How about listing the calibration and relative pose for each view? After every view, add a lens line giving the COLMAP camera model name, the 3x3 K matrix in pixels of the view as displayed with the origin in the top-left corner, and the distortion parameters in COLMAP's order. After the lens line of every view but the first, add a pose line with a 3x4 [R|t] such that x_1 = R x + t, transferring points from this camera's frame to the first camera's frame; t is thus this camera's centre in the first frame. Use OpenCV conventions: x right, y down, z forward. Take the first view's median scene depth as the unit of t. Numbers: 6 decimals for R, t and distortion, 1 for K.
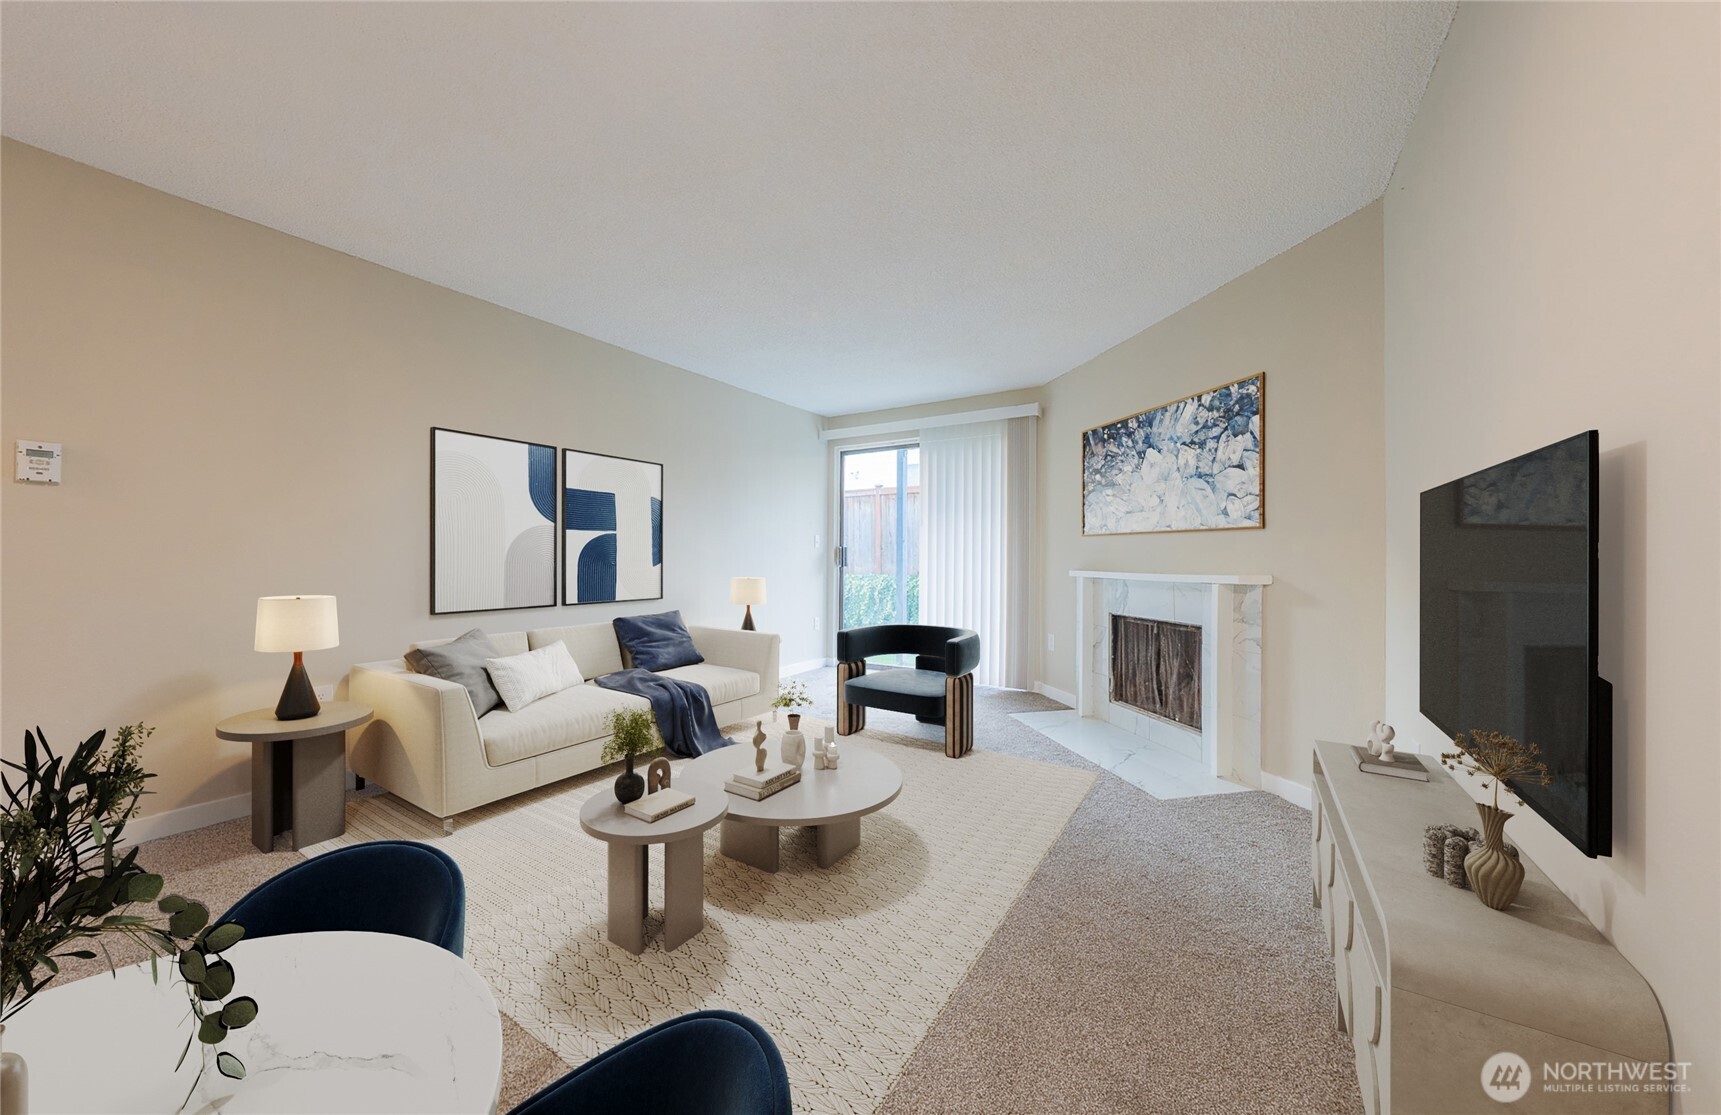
lens RADIAL K [[611.4, 0, 853.3], [0, 611.4, 554.4], [0, 0, 1]] dist [0.015865, -0.000005]
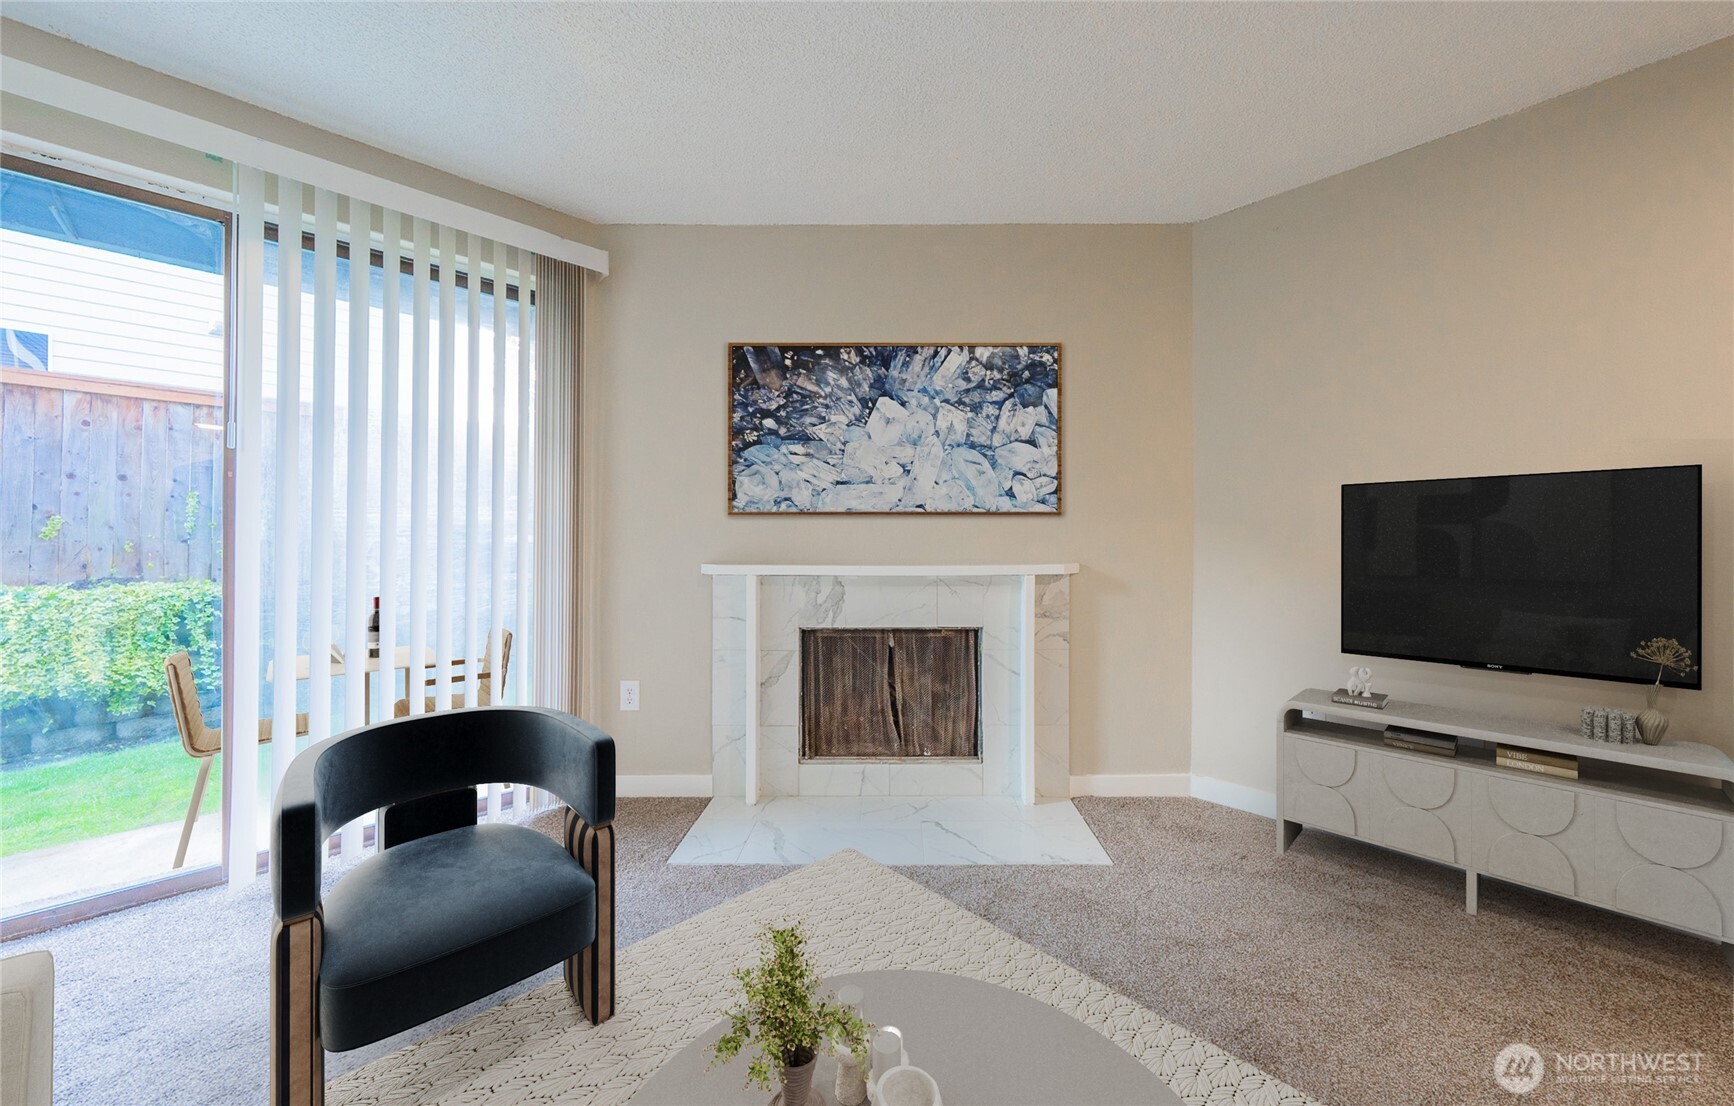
lens RADIAL K [[616.0, 0, 860.3], [0, 616.0, 556.0], [0, 0, 1]] dist [0.015865, -0.000005]
pose [[0.254305, -0.023048, 0.966849, -0.268088], [-0.004915, 0.999672, 0.025123, -0.001371], [-0.967112, -0.011141, 0.254108, 0.931025]]
